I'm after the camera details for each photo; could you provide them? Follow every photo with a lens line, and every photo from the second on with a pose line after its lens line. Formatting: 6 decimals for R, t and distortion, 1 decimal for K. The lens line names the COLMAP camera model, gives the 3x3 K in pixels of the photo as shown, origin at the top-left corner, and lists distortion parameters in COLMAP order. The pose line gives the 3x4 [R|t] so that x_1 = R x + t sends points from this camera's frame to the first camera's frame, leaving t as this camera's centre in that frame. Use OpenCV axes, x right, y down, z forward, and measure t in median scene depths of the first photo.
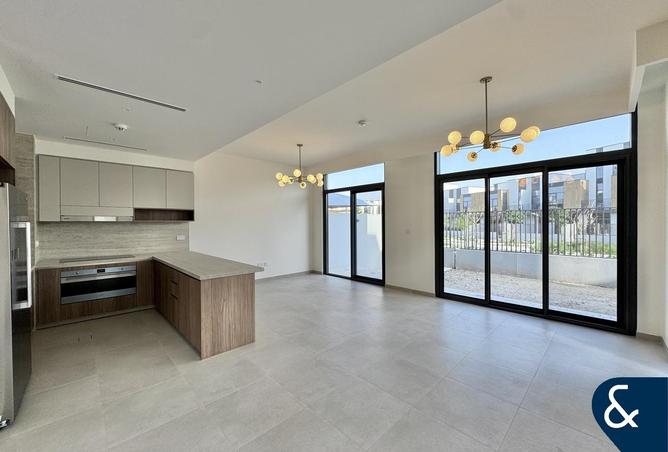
lens RADIAL K [[253.3, 0, 331.7], [0, 253.3, 222.0], [0, 0, 1]] dist [-0.001415, -0.000140]
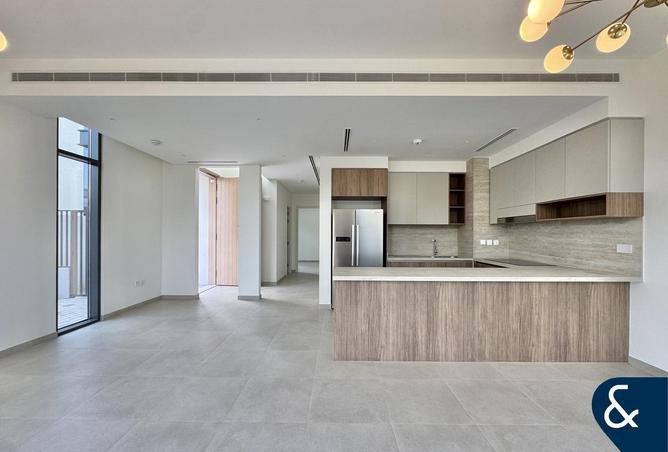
lens RADIAL K [[291.2, 0, 345.0], [0, 291.2, 244.4], [0, 0, 1]] dist [0.002384, 0.000092]
pose [[-0.705133, 0.020244, -0.708786, 0.238752], [0.000577, 0.999608, 0.027975, 0.043663], [0.709075, 0.019317, -0.704869, 1.184454]]
